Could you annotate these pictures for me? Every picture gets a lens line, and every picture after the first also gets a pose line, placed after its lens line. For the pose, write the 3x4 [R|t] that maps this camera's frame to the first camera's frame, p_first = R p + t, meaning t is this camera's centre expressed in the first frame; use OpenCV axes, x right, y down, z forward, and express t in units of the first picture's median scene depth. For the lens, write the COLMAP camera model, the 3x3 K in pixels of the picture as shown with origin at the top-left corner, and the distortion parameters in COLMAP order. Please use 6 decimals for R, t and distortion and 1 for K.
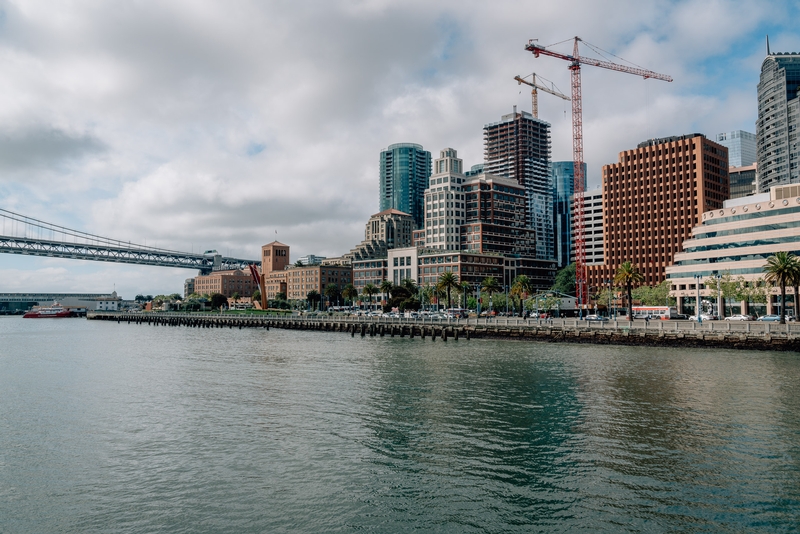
lens RADIAL K [[642.1, 0, 402.2], [0, 642.1, 262.0], [0, 0, 1]] dist [-0.007806, 0.016511]
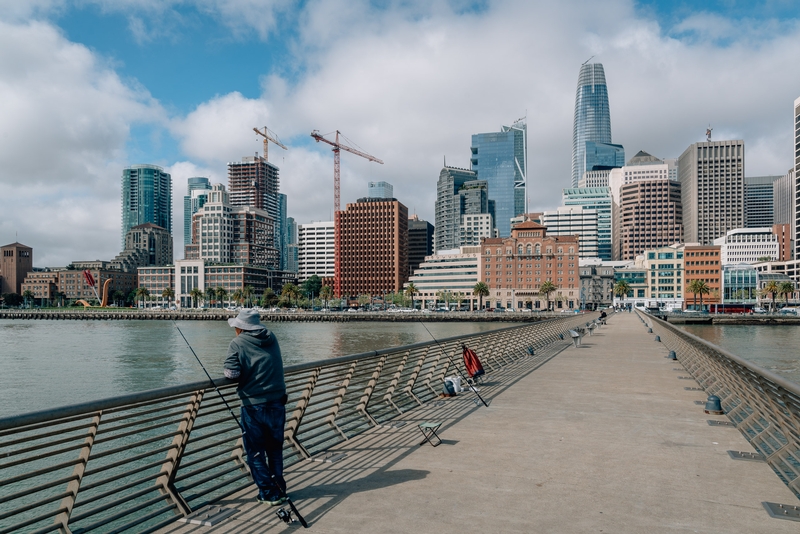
lens RADIAL K [[572.1, 0, 403.2], [0, 572.1, 306.5], [0, 0, 1]] dist [-0.009876, 0.009243]
pose [[0.835125, -0.001615, 0.550058, -0.263442], [-0.038419, 0.997382, 0.061259, -0.013885], [-0.548717, -0.072292, 0.832876, -0.196387]]
